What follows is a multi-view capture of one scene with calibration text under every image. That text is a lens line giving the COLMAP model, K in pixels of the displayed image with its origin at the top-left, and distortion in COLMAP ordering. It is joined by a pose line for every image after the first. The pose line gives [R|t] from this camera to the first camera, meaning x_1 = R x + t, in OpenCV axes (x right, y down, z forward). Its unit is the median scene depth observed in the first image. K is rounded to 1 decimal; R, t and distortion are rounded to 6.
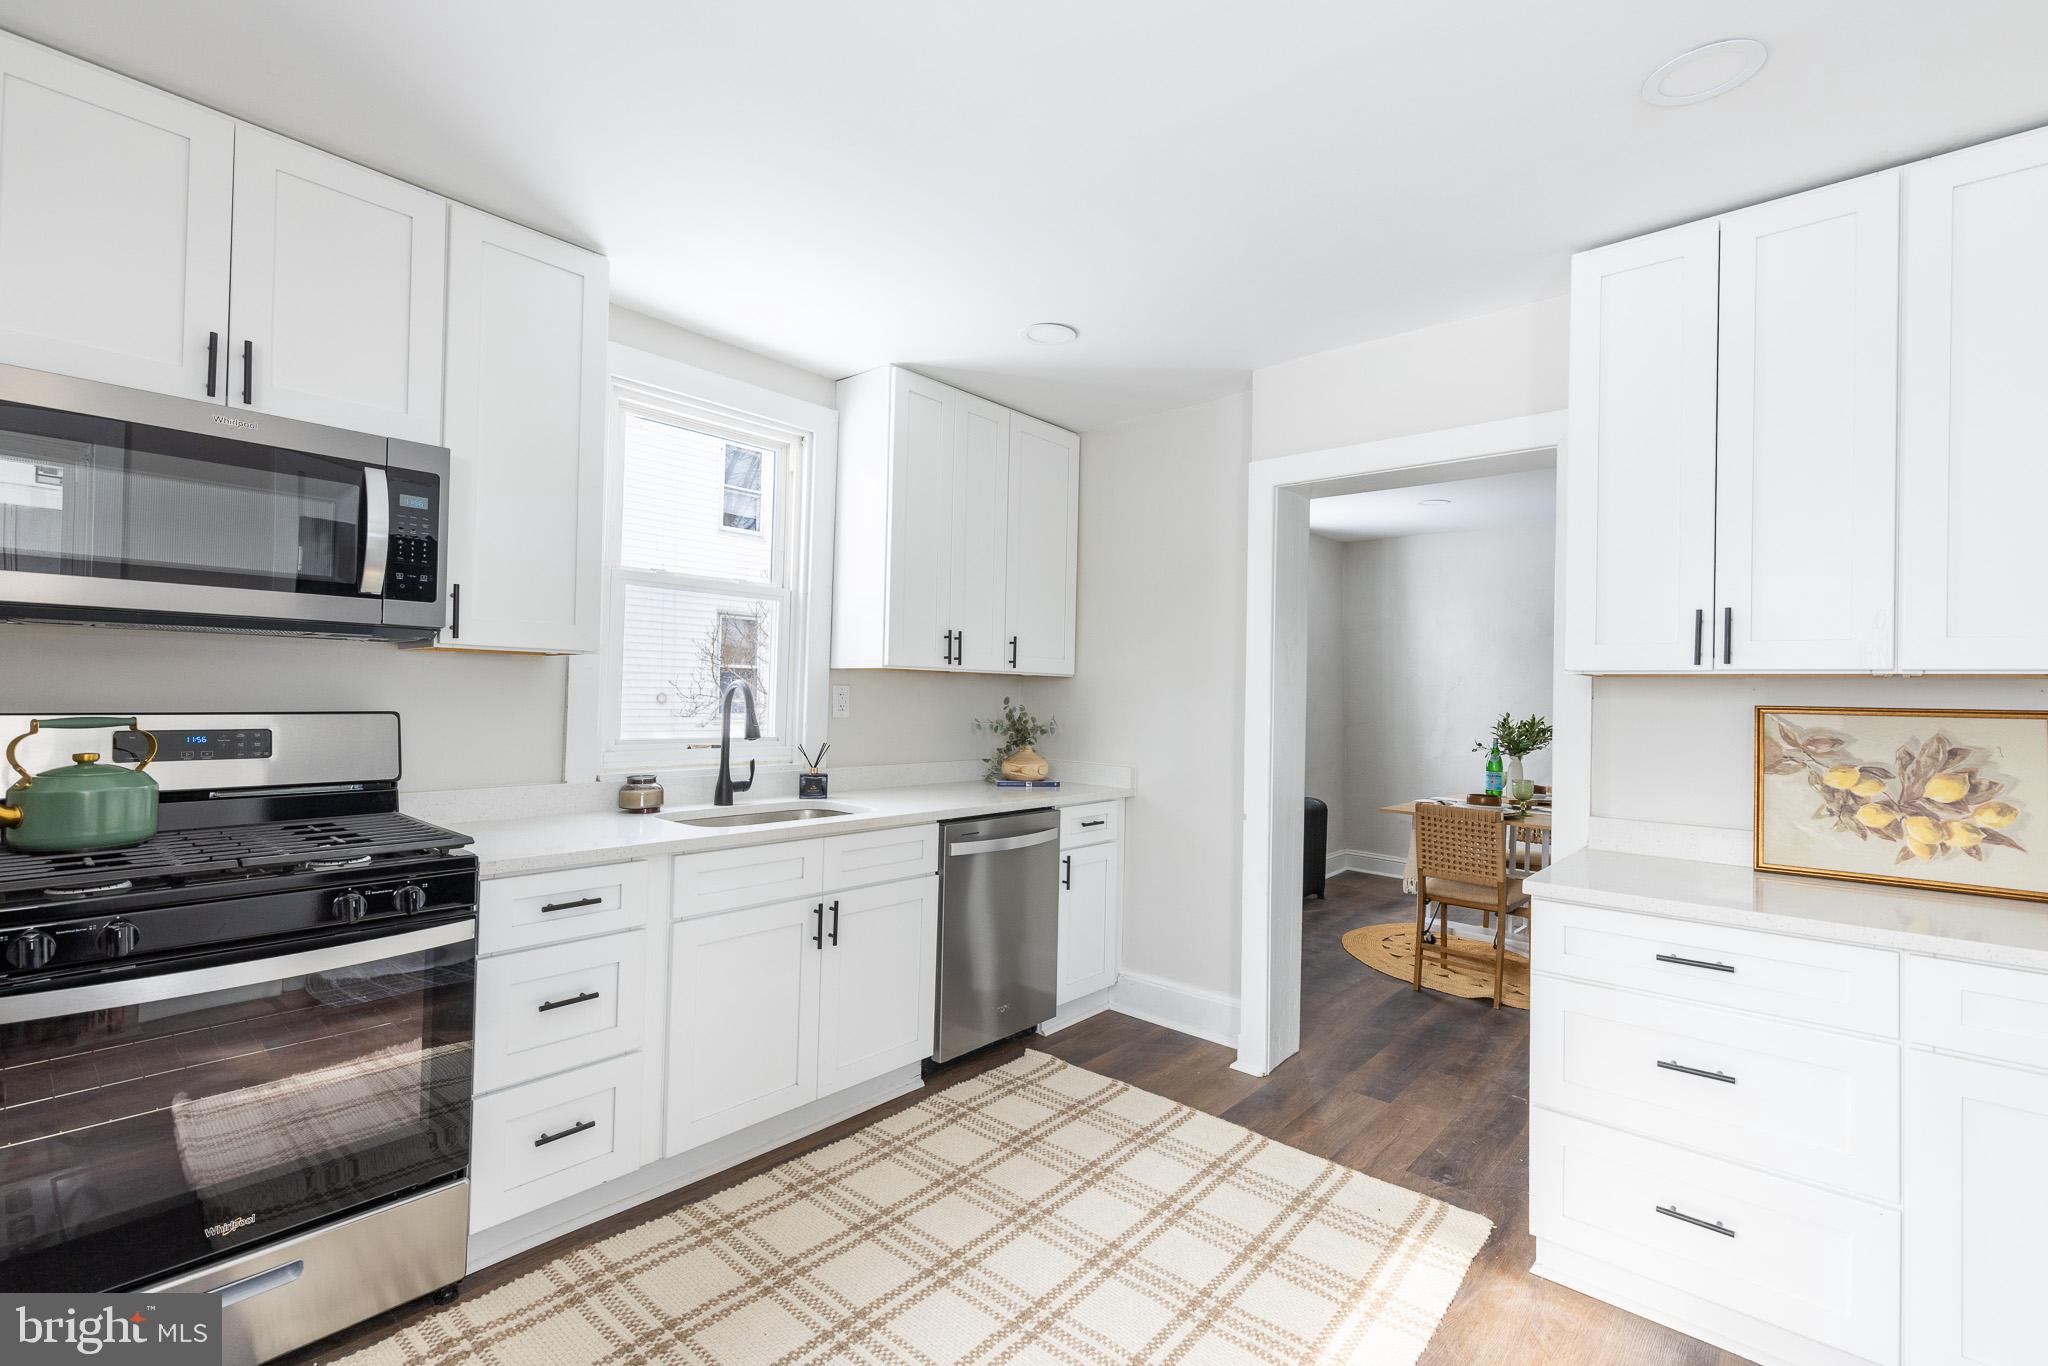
lens RADIAL K [[906.6, 0, 1037.5], [0, 906.6, 688.1], [0, 0, 1]] dist [-0.000694, -0.000200]
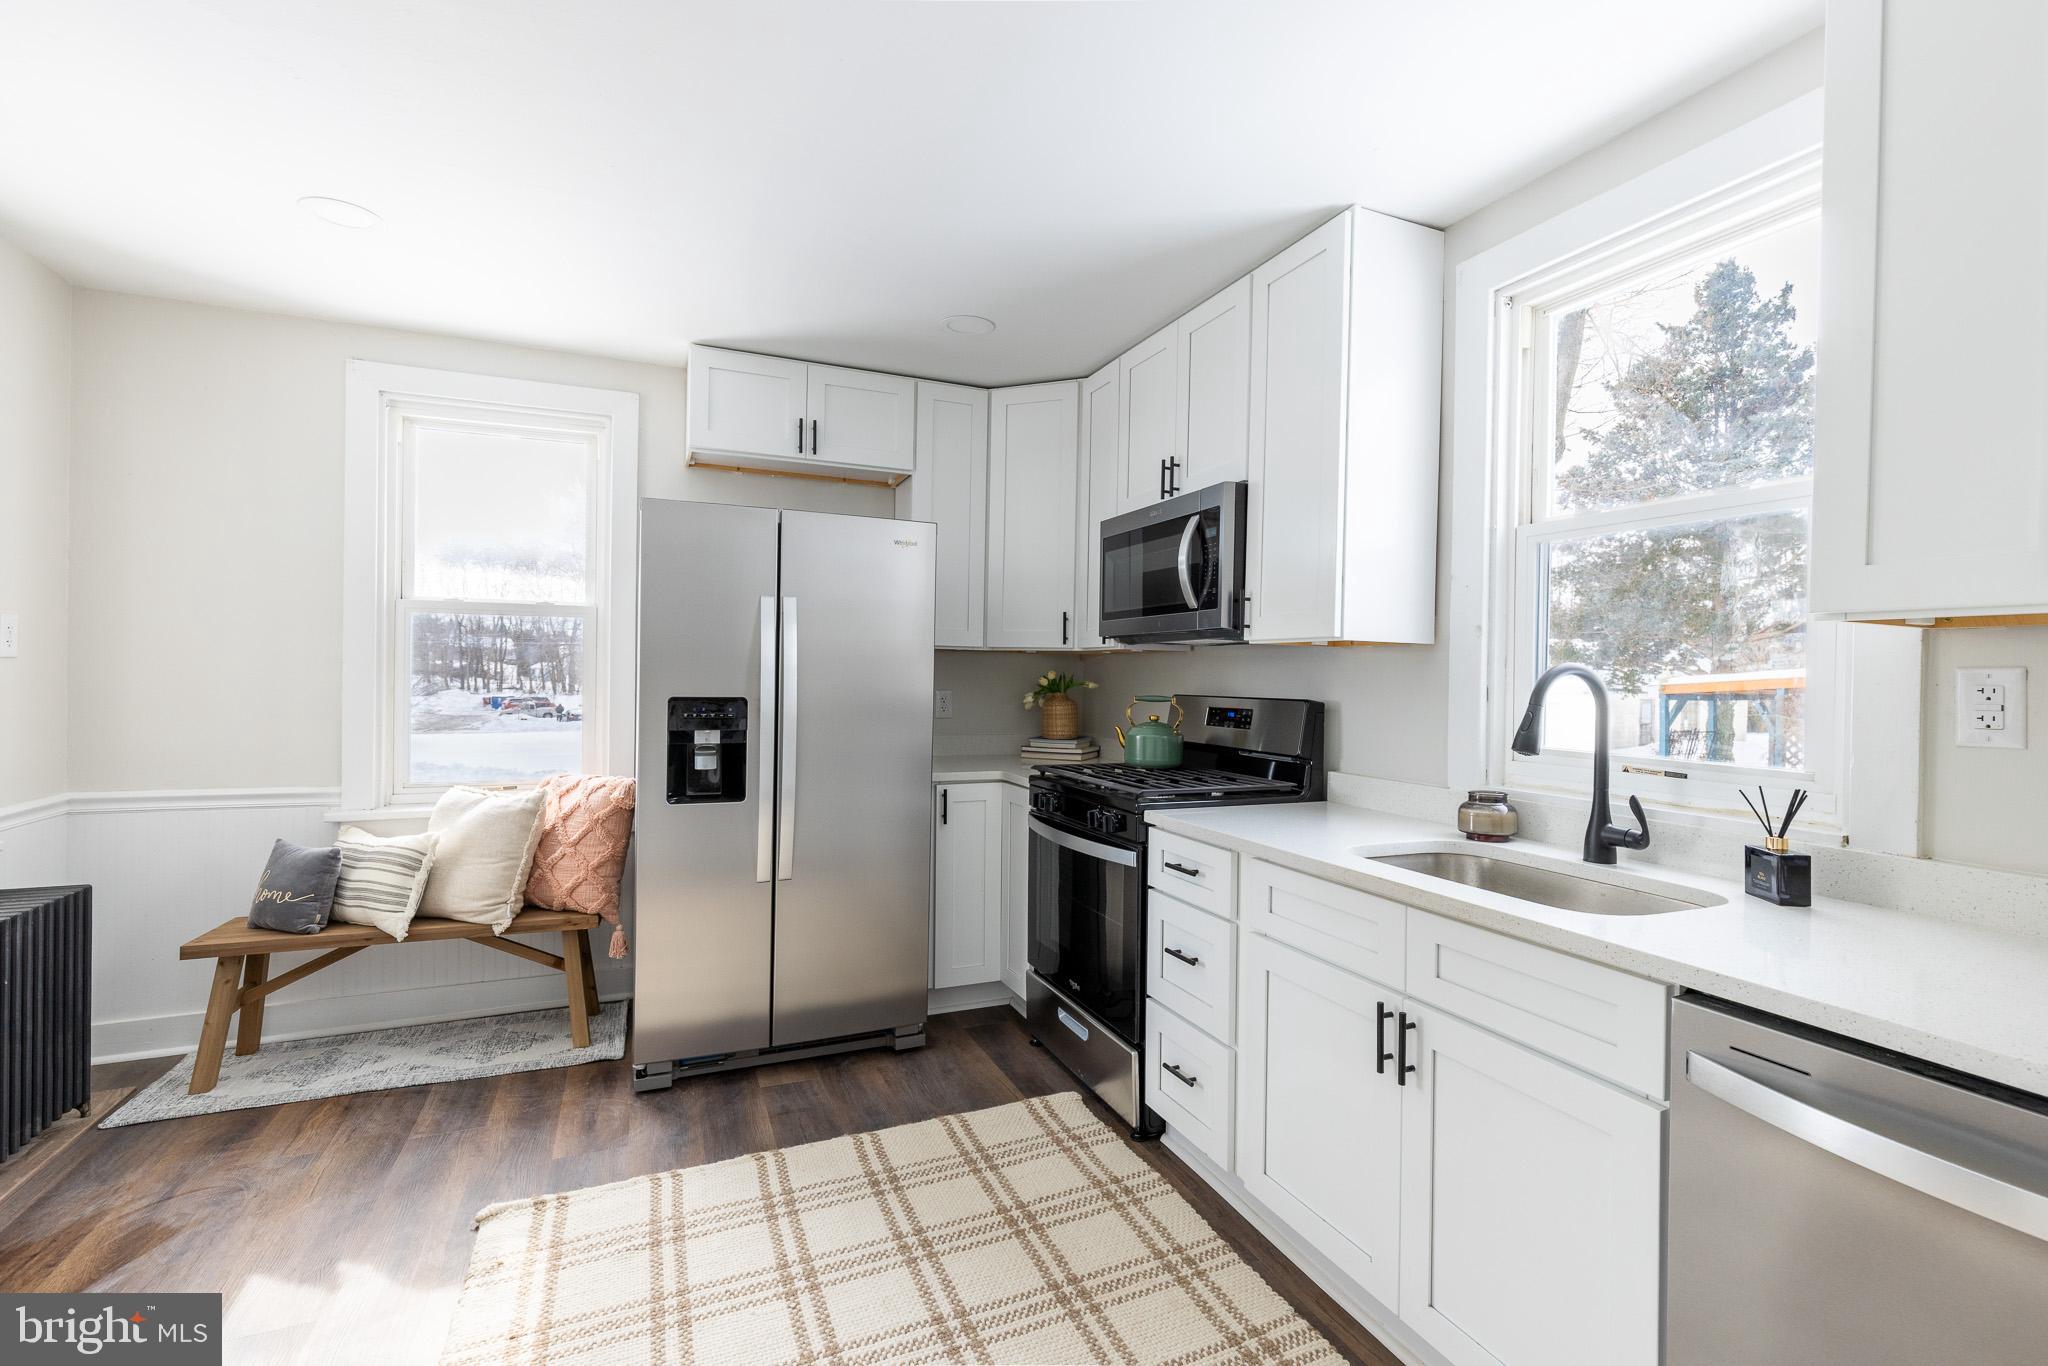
lens RADIAL K [[906.6, 0, 1037.5], [0, 906.6, 688.1], [0, 0, 1]] dist [-0.000694, -0.000200]
pose [[-0.433764, -0.017114, -0.900864, 0.505886], [-0.019053, 0.999770, -0.009819, 0.027658], [0.900825, 0.012905, -0.433990, 1.183634]]
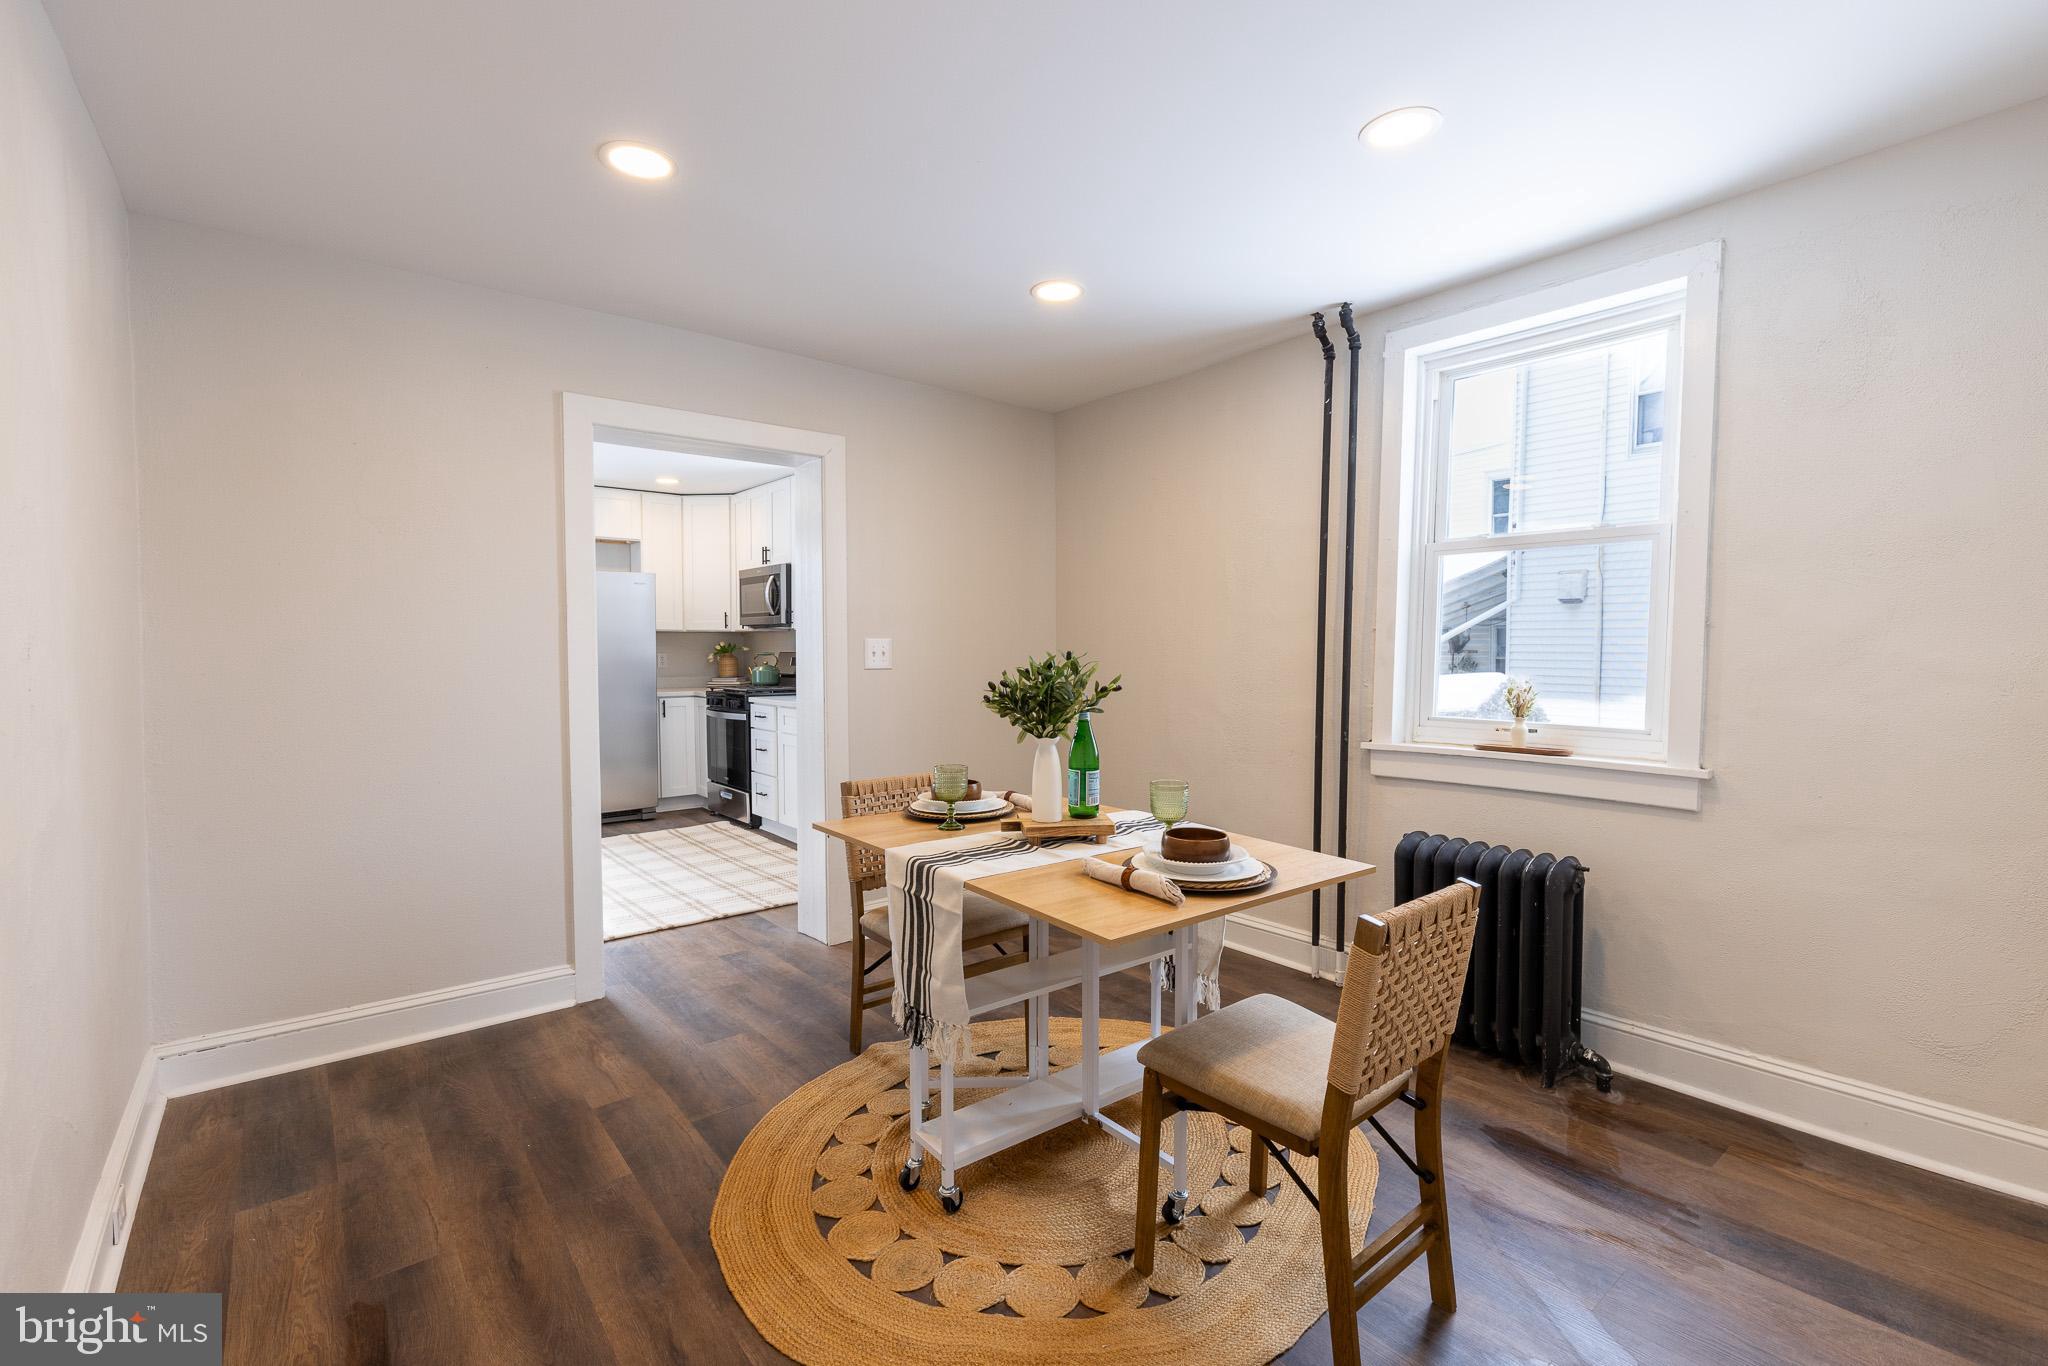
lens RADIAL K [[906.6, 0, 1037.5], [0, 906.6, 688.1], [0, 0, 1]] dist [-0.000694, -0.000200]
pose [[-0.163913, 0.022031, -0.986229, 1.997914], [0.003924, 0.999757, 0.021681, 0.078564], [0.986467, -0.000316, -0.163960, 2.123429]]
